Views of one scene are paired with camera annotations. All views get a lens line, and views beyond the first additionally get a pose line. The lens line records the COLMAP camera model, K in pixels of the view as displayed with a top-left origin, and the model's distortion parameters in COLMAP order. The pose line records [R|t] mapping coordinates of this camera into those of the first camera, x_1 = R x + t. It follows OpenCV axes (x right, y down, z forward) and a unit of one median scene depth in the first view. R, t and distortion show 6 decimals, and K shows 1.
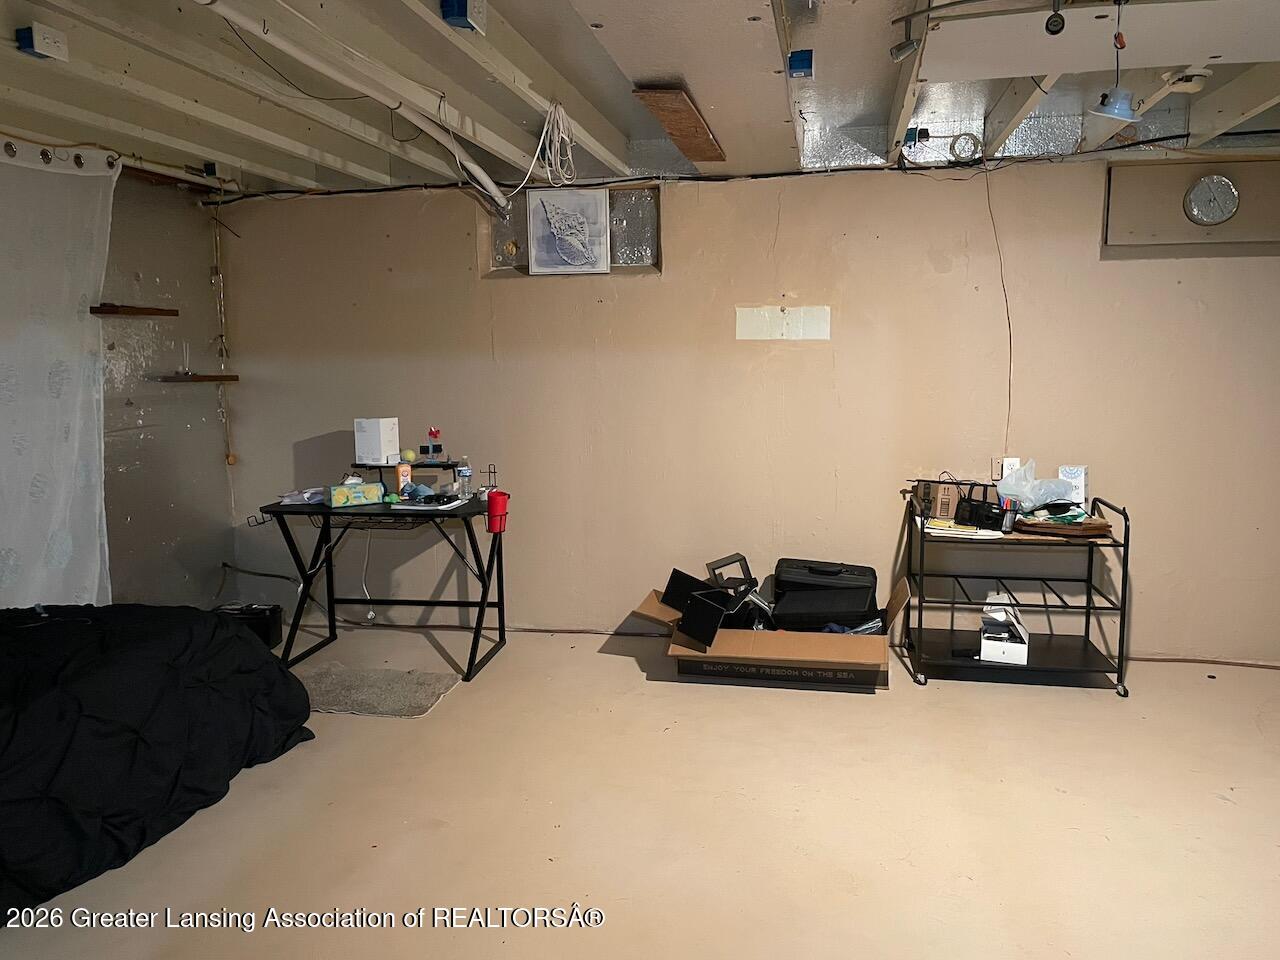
lens RADIAL K [[964.4, 0, 643.9], [0, 964.4, 472.6], [0, 0, 1]] dist [0.092555, -0.128732]
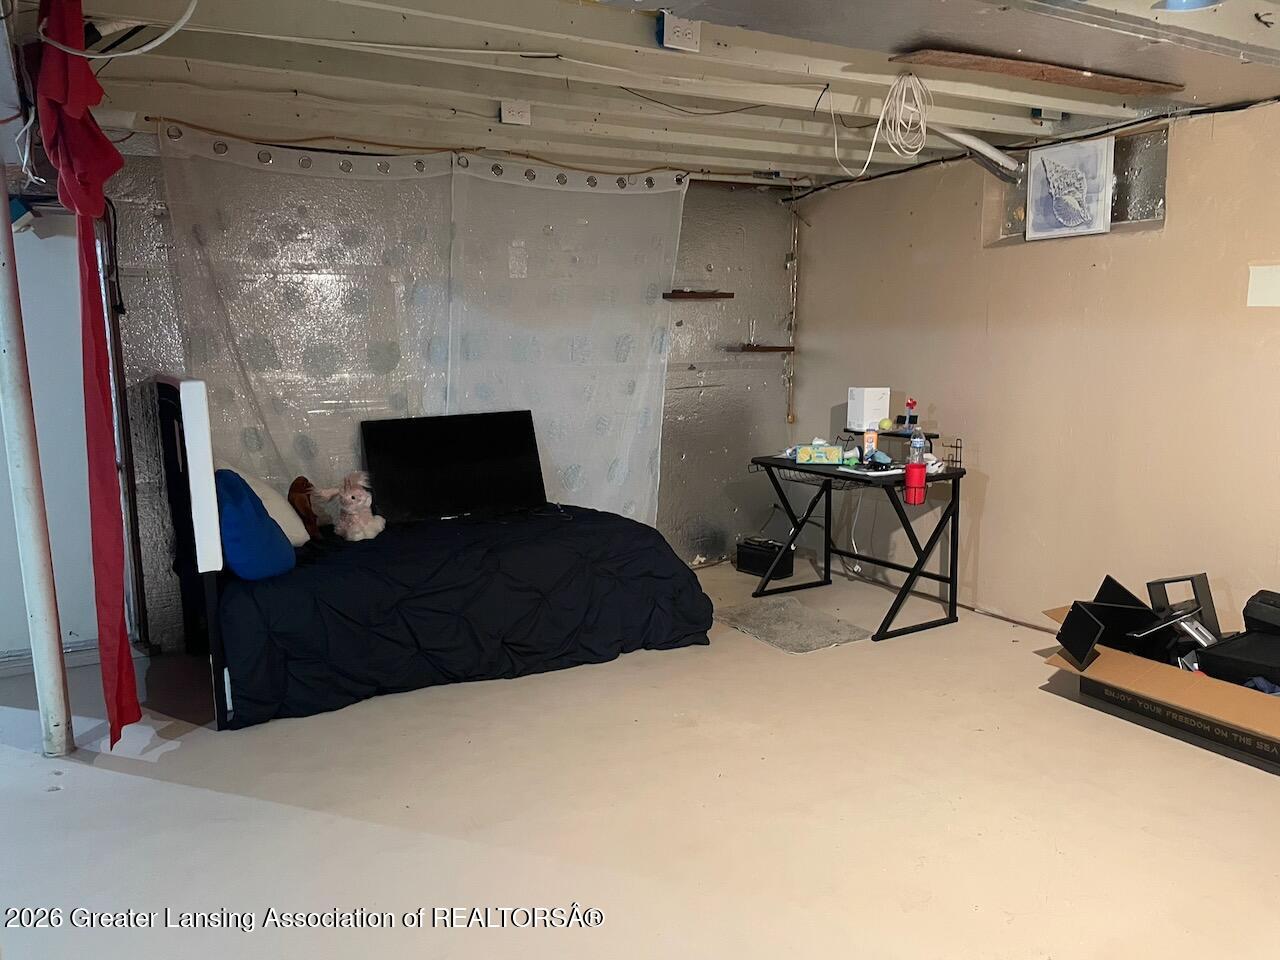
lens RADIAL K [[966.9, 0, 640.0], [0, 966.9, 480.0], [0, 0, 1]] dist [0.092175, -0.128856]
pose [[0.660465, 0.116203, -0.741810, 0.381269], [-0.090031, 0.993080, 0.075405, -0.013162], [0.745440, 0.016984, 0.666357, 0.098954]]
